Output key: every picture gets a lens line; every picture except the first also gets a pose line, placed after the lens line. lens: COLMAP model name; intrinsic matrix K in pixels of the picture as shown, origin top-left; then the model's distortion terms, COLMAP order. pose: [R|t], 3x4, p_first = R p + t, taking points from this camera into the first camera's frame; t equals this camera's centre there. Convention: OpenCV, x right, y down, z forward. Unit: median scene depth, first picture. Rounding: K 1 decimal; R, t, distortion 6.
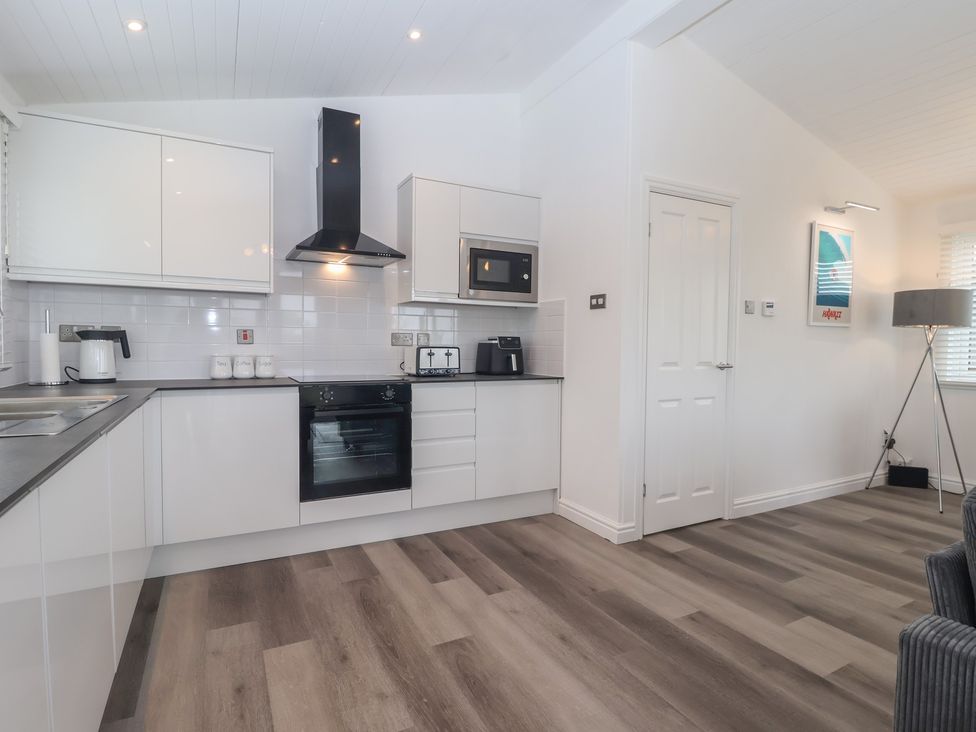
lens RADIAL K [[519.3, 0, 491.6], [0, 519.3, 368.2], [0, 0, 1]] dist [0.003979, -0.006696]
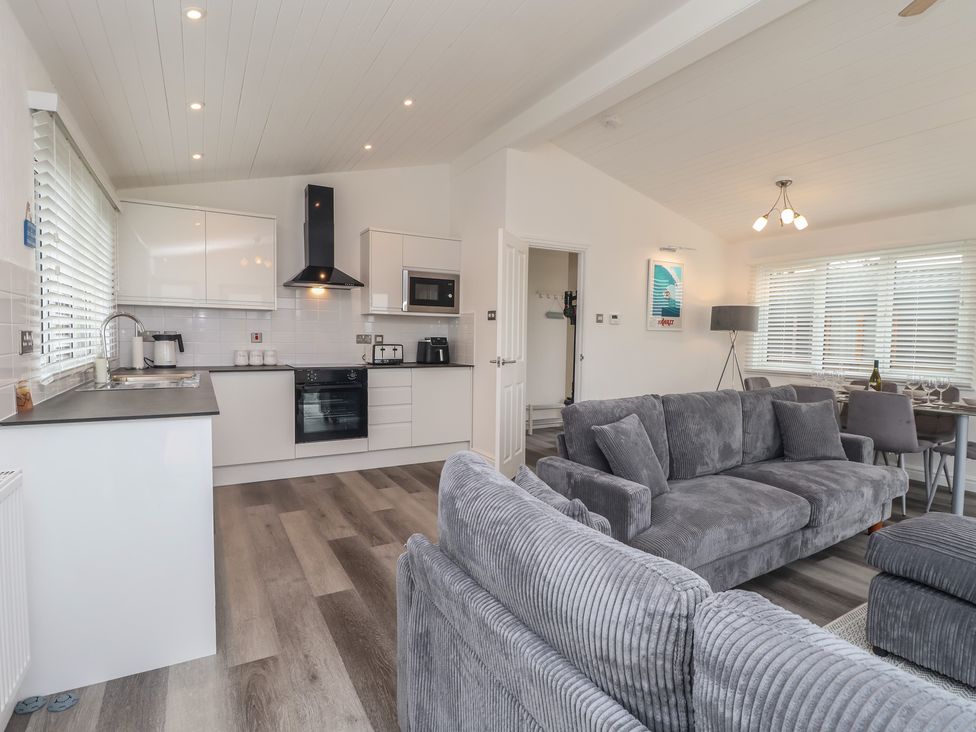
lens RADIAL K [[519.3, 0, 497.2], [0, 519.3, 365.0], [0, 0, 1]] dist [0.003979, -0.006696]
pose [[0.999012, 0.001995, 0.044391, 0.159046], [-0.002667, 0.999883, 0.015090, -0.006328], [-0.044355, -0.015194, 0.998900, -0.547510]]
